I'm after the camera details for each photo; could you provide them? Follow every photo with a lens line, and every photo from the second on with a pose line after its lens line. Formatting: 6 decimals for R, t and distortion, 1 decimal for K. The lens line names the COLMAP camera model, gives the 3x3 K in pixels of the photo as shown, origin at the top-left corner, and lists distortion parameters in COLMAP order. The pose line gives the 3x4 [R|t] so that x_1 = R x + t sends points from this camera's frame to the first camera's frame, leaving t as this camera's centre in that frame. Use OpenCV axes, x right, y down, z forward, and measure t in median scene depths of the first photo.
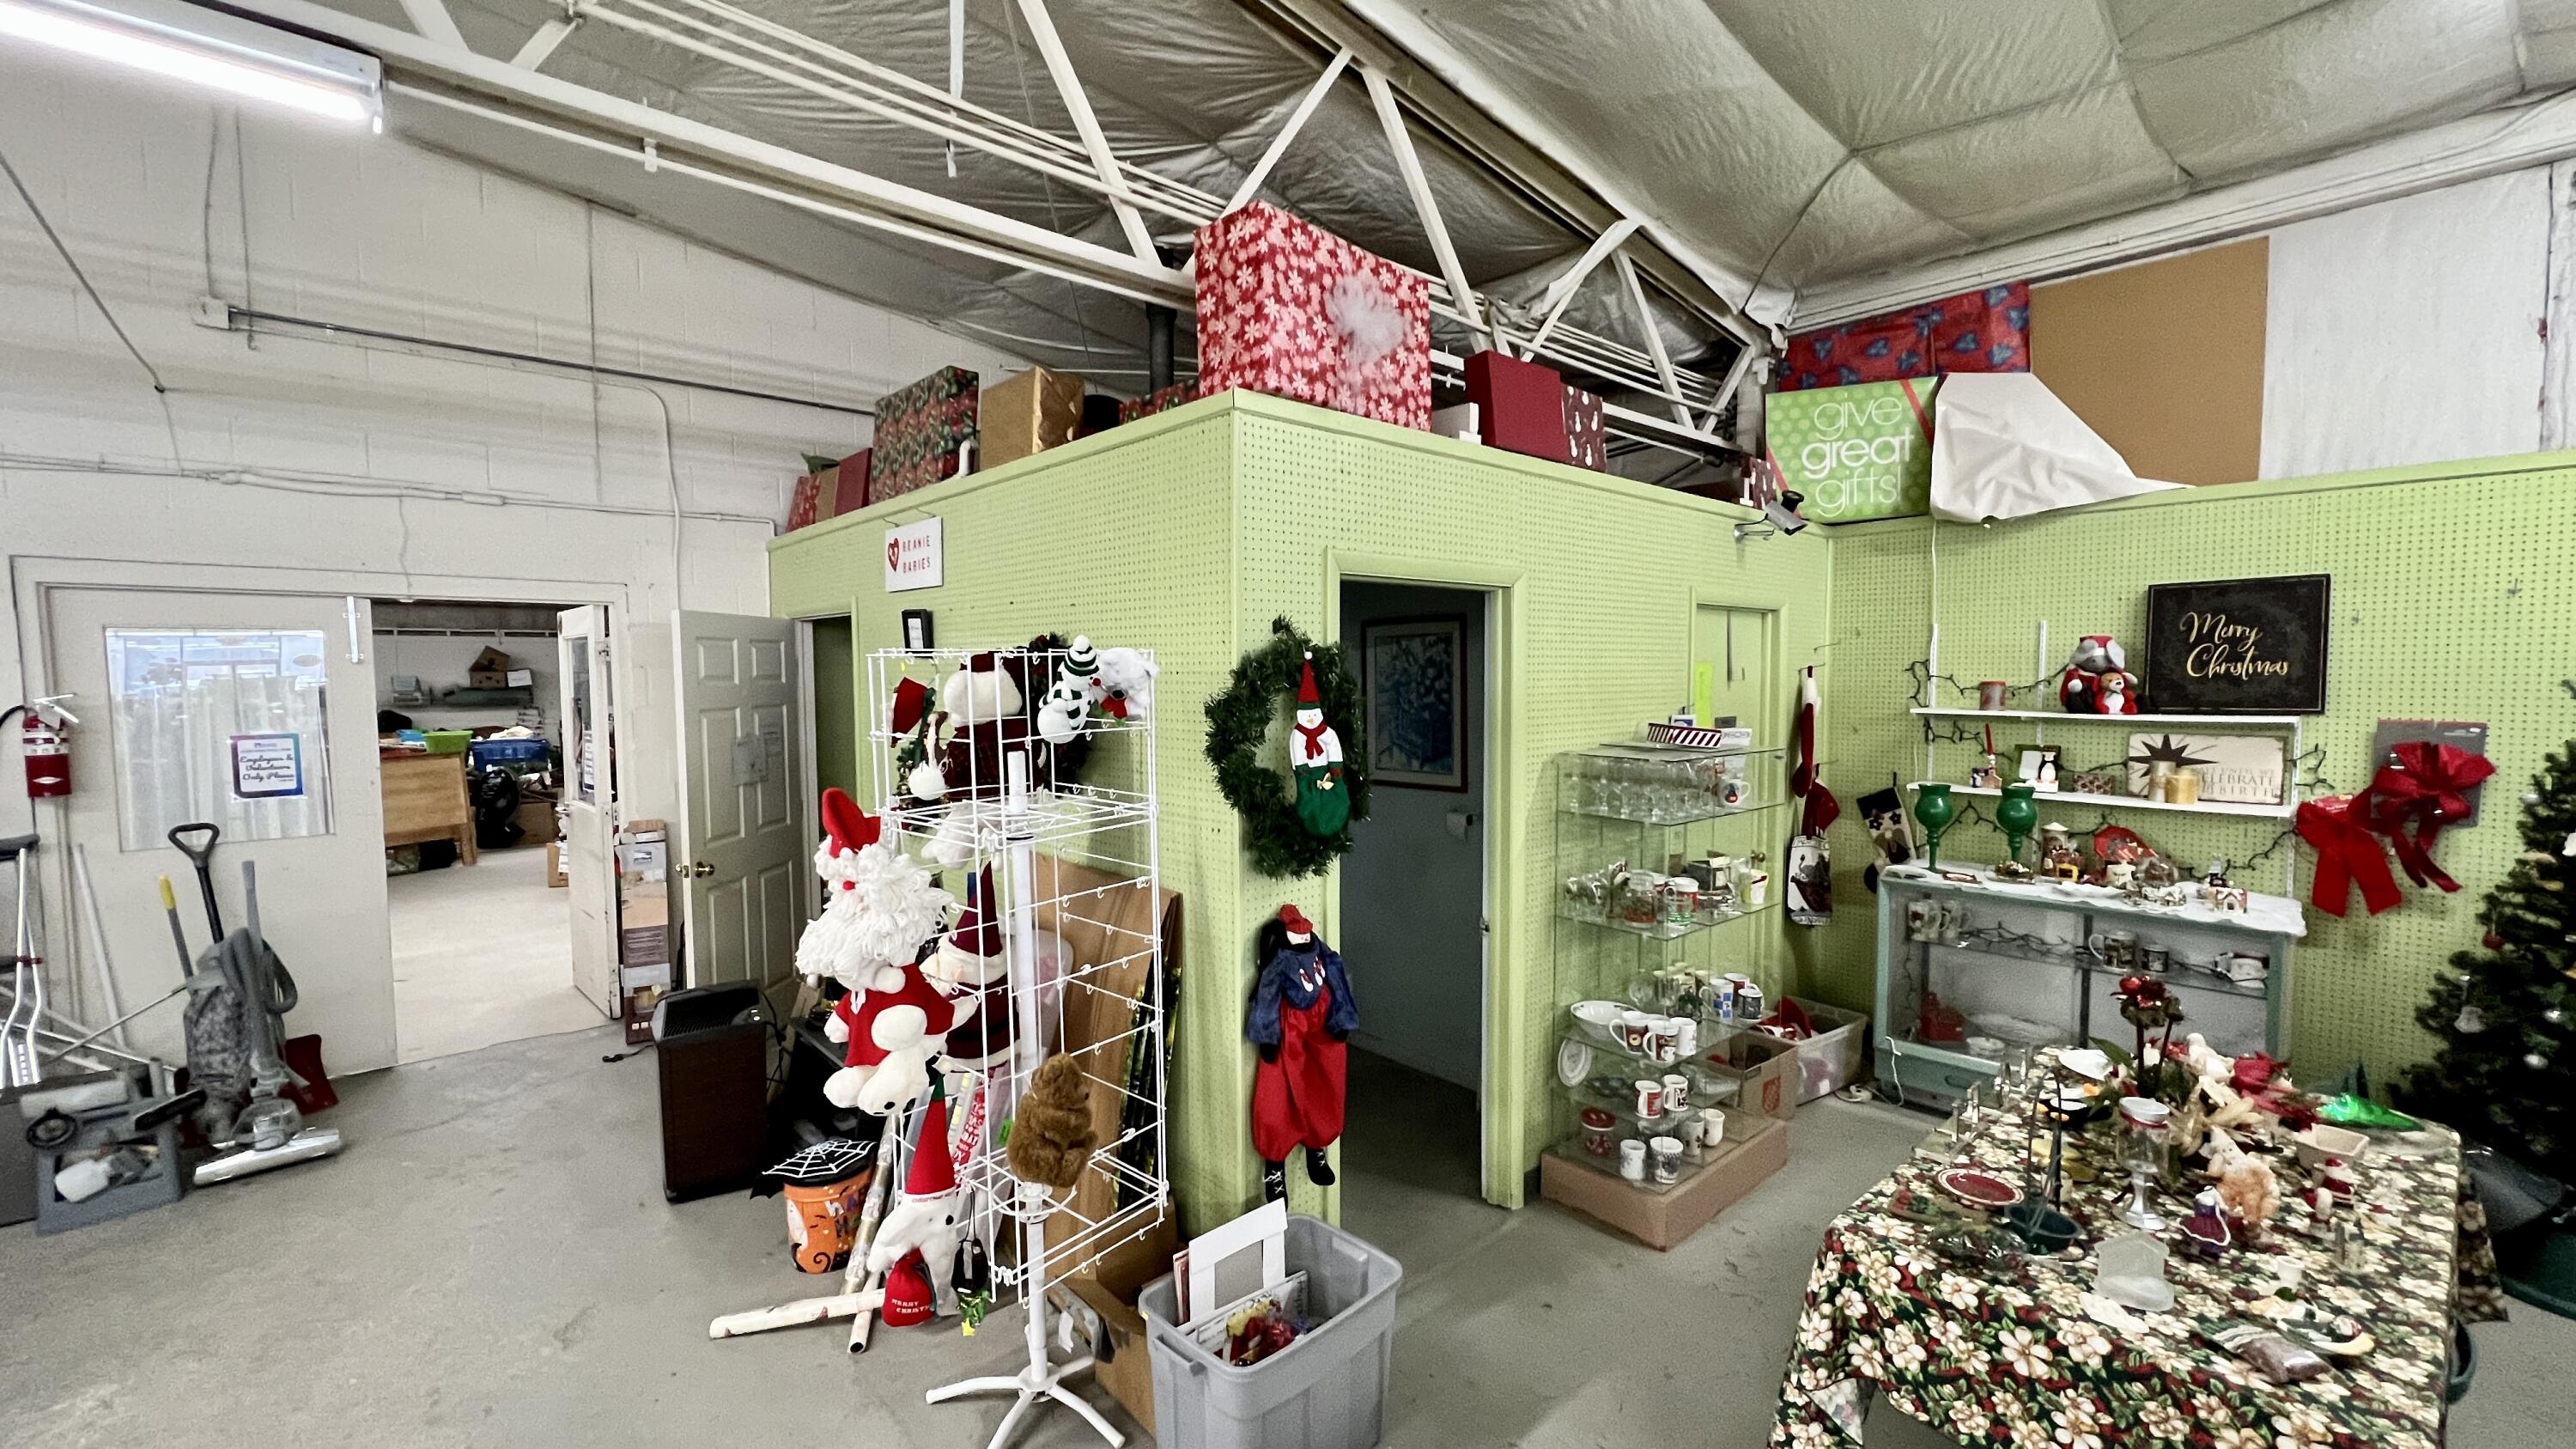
lens RADIAL K [[1035.7, 0, 1288.0], [0, 1035.7, 724.5], [0, 0, 1]] dist [0.001252, 0.000097]
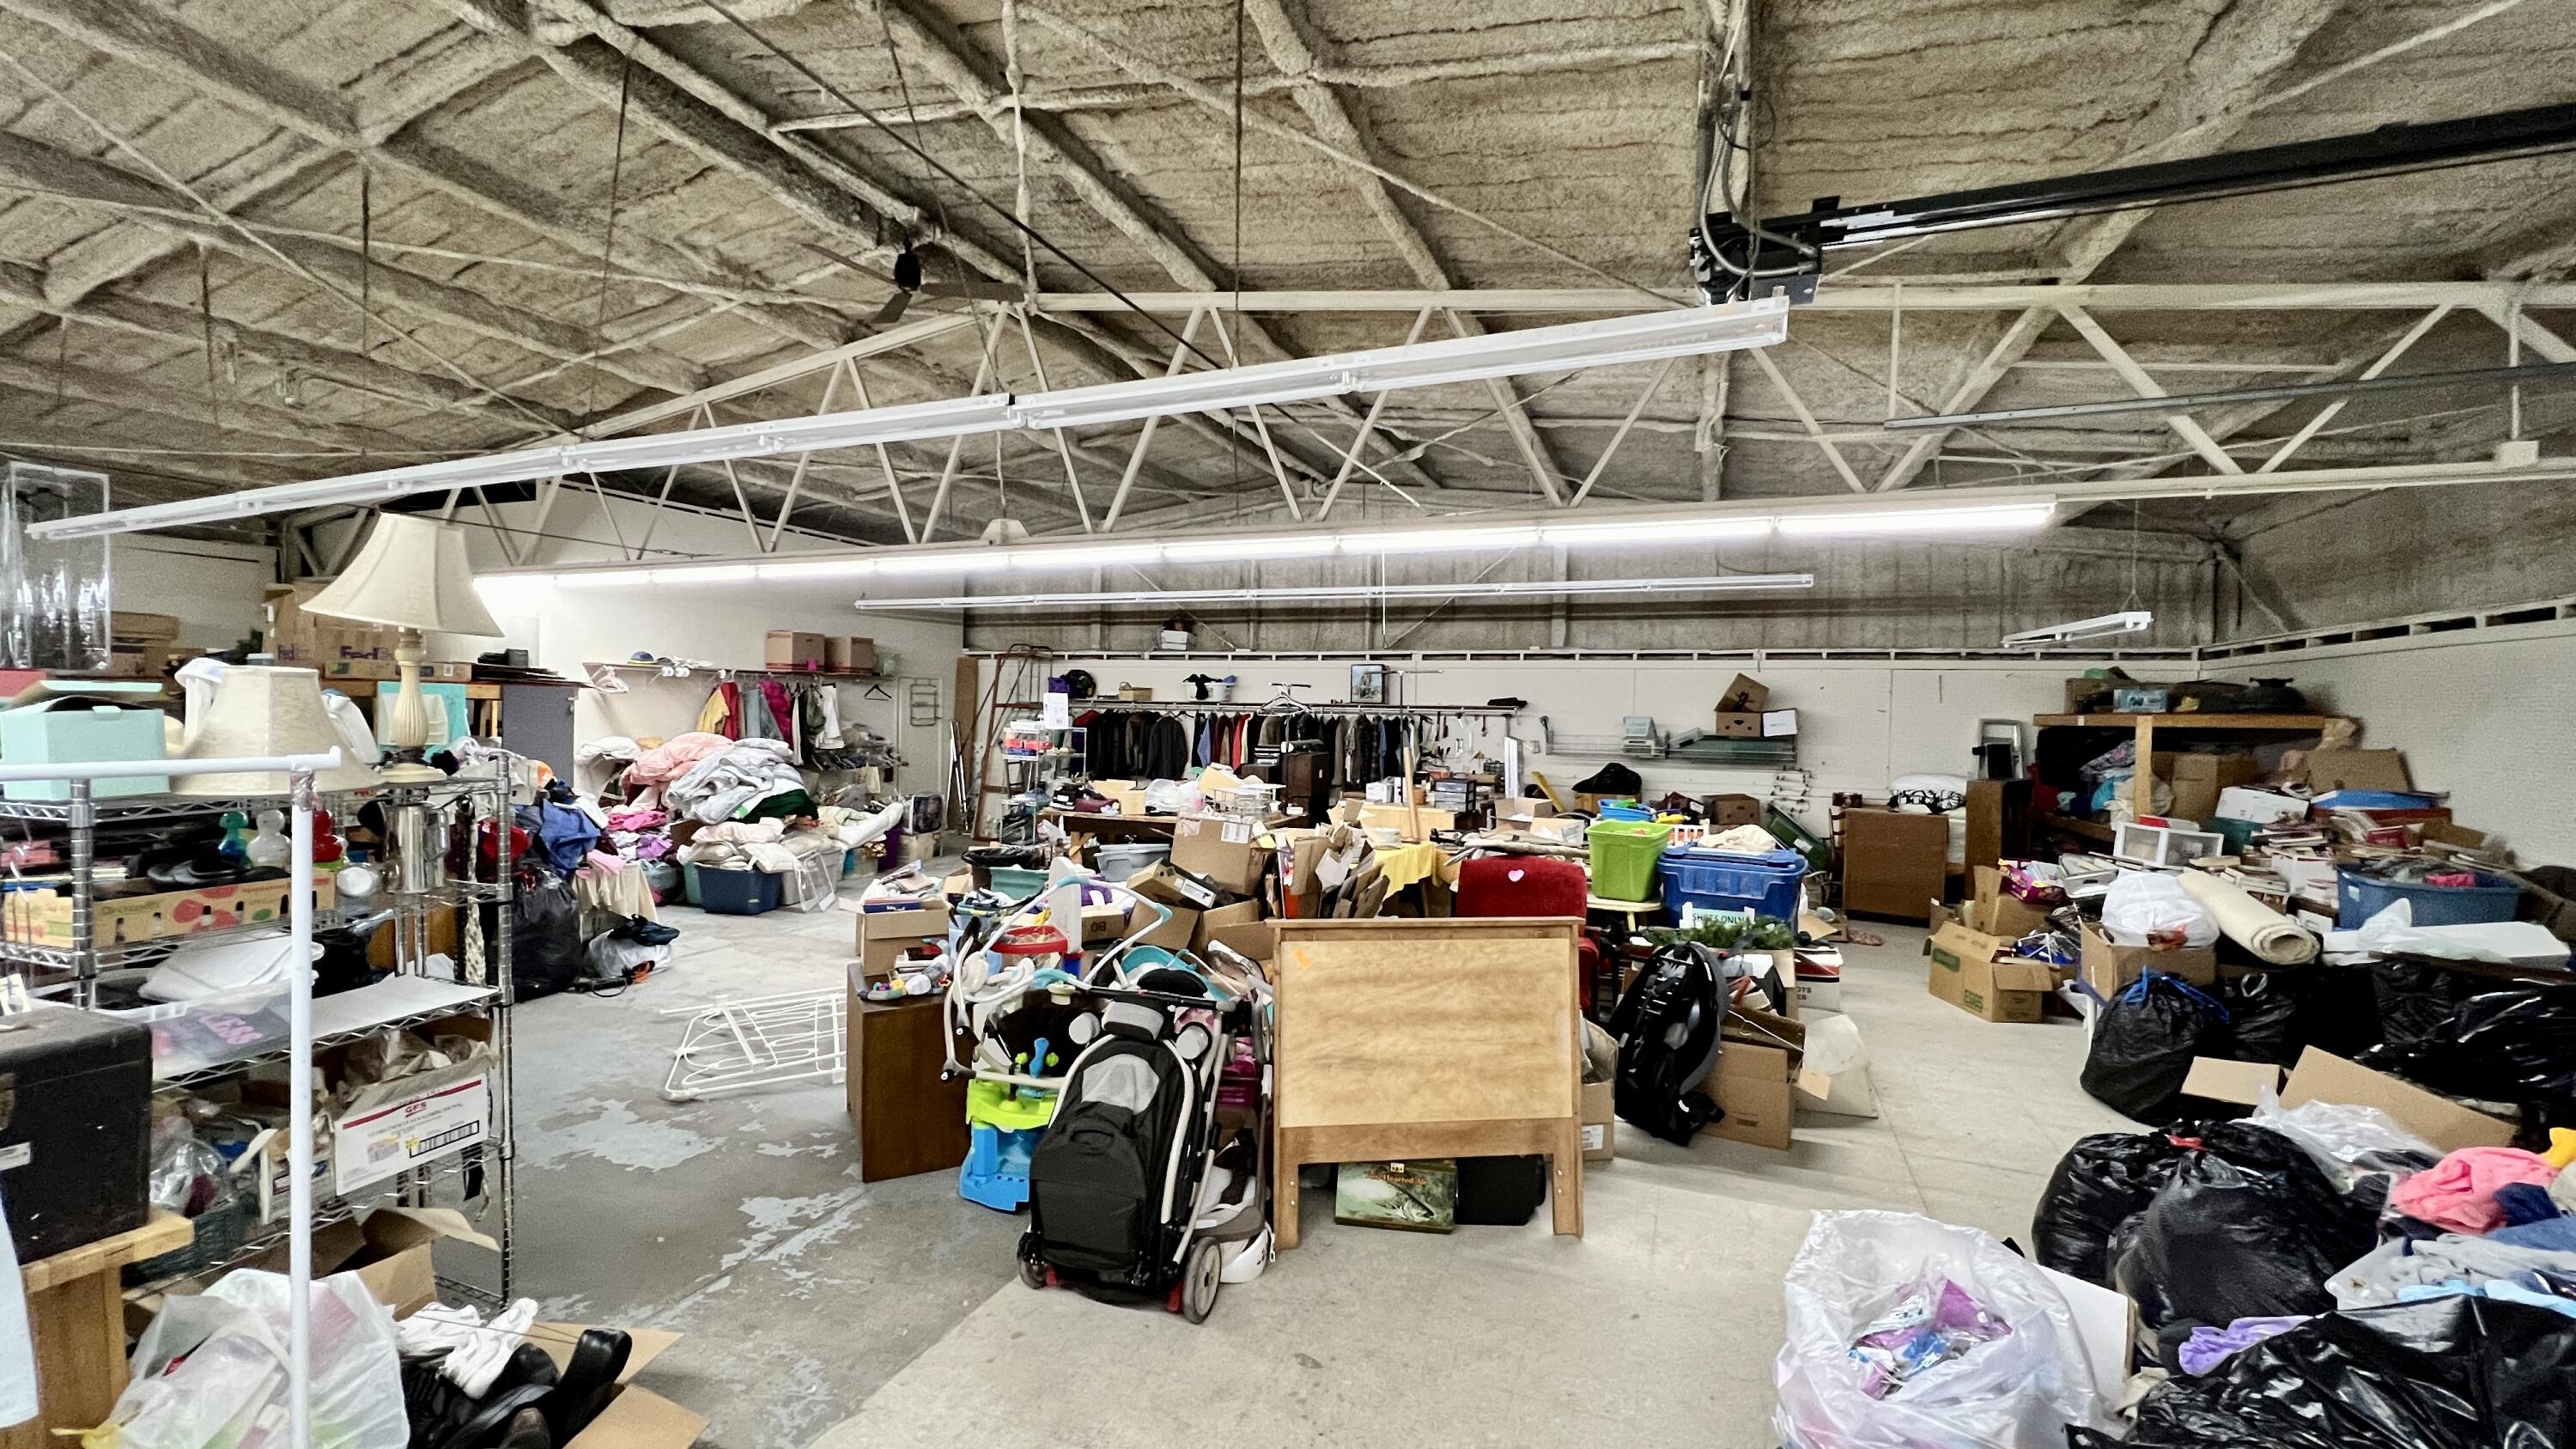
lens RADIAL K [[1035.7, 0, 1288.0], [0, 1035.7, 724.5], [0, 0, 1]] dist [0.001252, 0.000097]
pose [[0.448025, 0.029783, -0.893525, -0.315476], [-0.064301, 0.997930, 0.001021, -0.025843], [0.891705, 0.056997, 0.449013, 0.455707]]
